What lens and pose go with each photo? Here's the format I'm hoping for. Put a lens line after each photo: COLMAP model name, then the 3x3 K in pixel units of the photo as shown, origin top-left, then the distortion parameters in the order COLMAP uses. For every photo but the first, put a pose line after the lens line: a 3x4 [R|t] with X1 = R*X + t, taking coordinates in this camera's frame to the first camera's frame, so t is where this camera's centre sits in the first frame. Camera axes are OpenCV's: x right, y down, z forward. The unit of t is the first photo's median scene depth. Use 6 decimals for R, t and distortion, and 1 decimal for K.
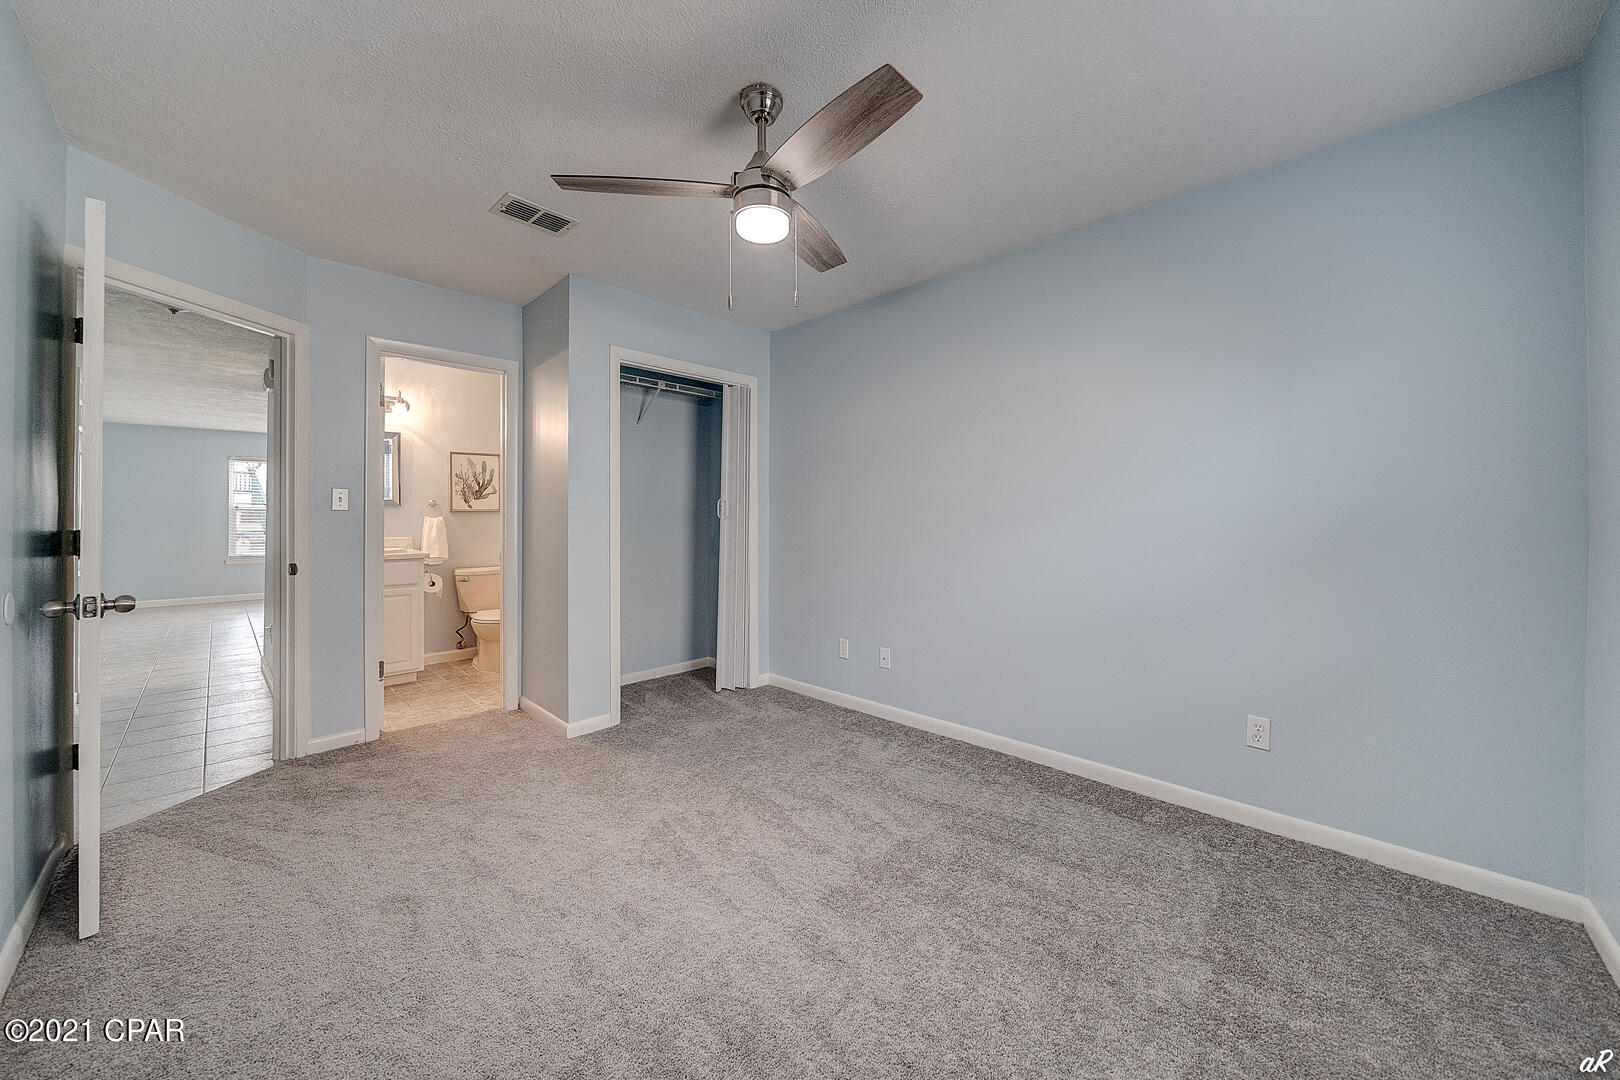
lens RADIAL K [[561.3, 0, 810.6], [0, 561.3, 521.7], [0, 0, 1]] dist [-0.000584, -0.000035]
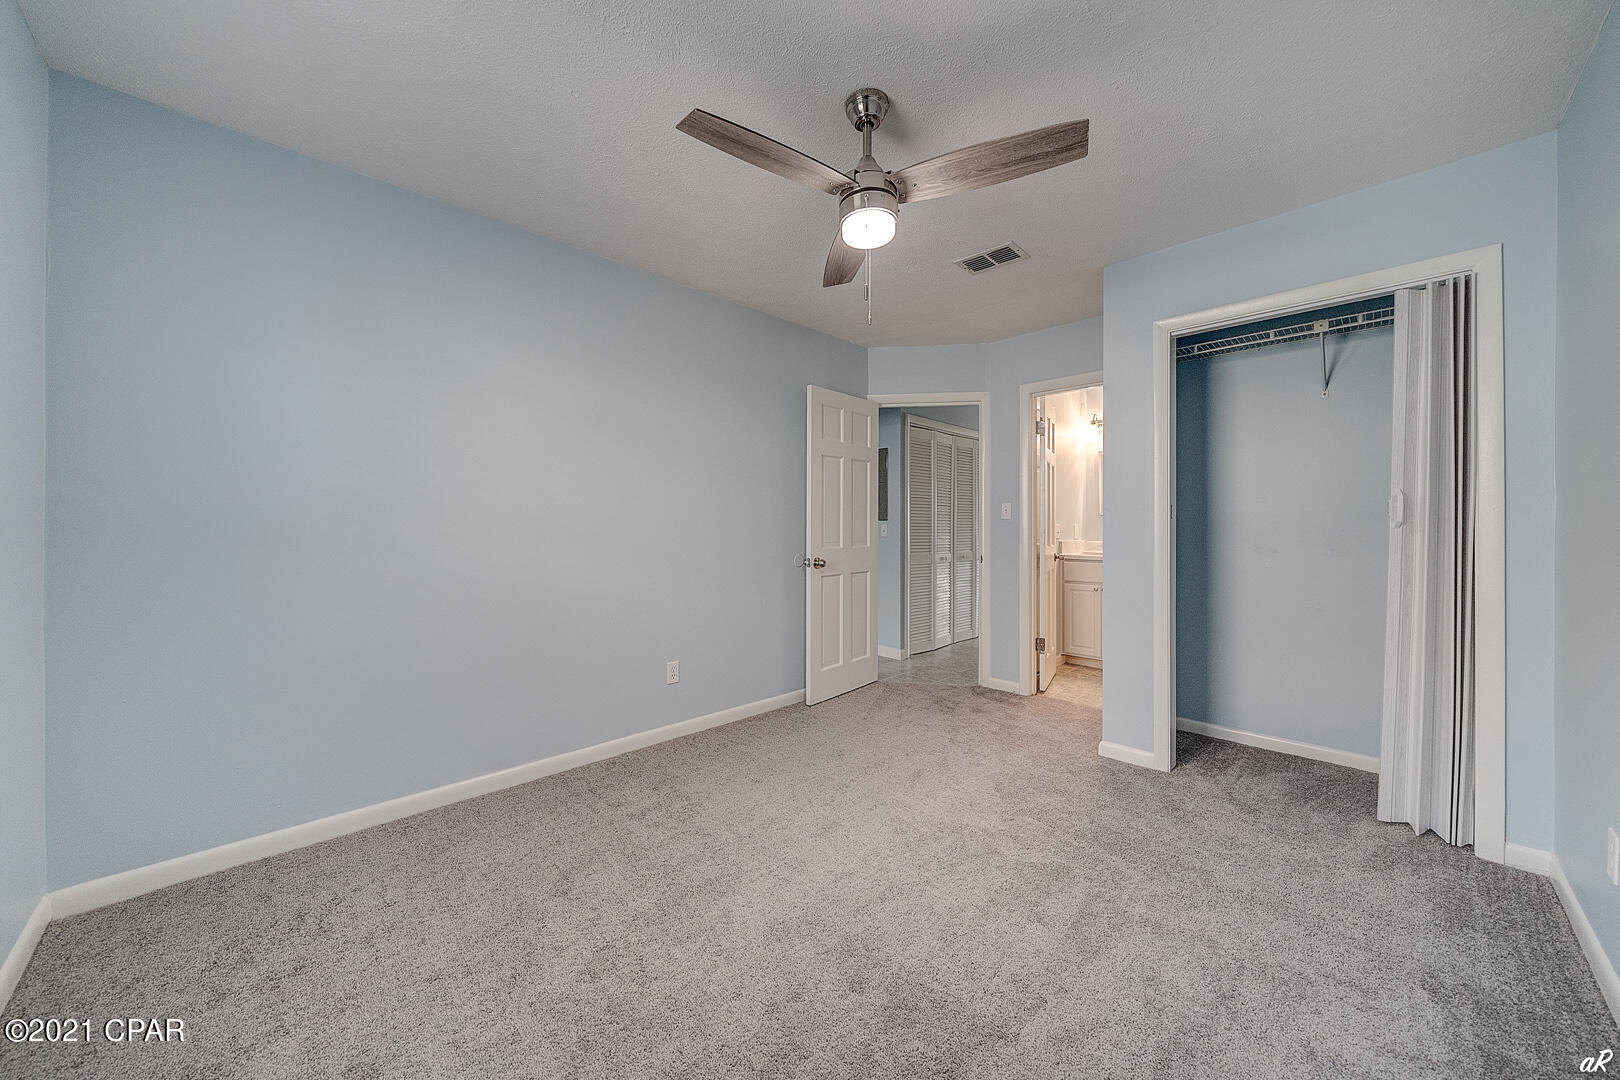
lens RADIAL K [[550.9, 0, 804.3], [0, 550.9, 541.3], [0, 0, 1]] dist [-0.001122, -0.000021]
pose [[0.006093, 0.035461, -0.999352, 0.533256], [-0.004657, 0.999361, 0.035433, -0.011477], [0.999971, 0.004438, 0.006255, 0.523496]]
